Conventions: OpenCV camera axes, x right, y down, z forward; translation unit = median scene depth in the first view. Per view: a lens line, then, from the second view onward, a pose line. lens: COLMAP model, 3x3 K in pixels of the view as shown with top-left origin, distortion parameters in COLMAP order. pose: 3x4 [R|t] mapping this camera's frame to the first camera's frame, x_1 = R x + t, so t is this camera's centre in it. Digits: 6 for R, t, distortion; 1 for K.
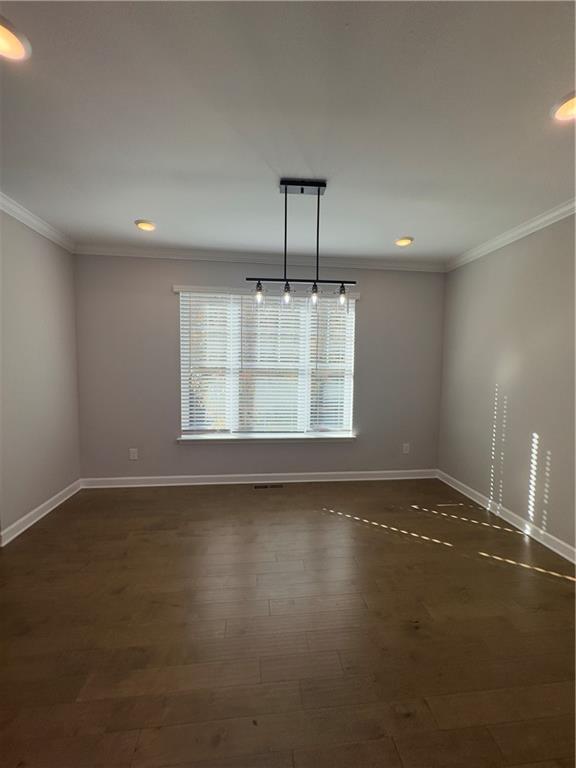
lens RADIAL K [[306.5, 0, 287.7], [0, 306.5, 385.1], [0, 0, 1]] dist [-0.001841, 0.000469]
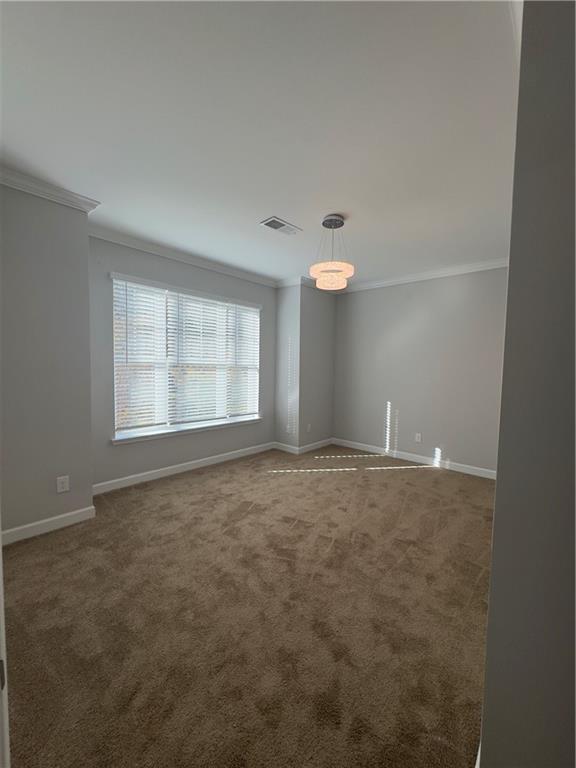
lens RADIAL K [[306.5, 0, 287.7], [0, 306.5, 385.1], [0, 0, 1]] dist [-0.001841, 0.000469]
pose [[0.765618, -0.034325, 0.642379, -0.516869], [0.017211, 0.999311, 0.032885, -0.008085], [-0.643065, -0.014121, 0.765682, -0.036394]]
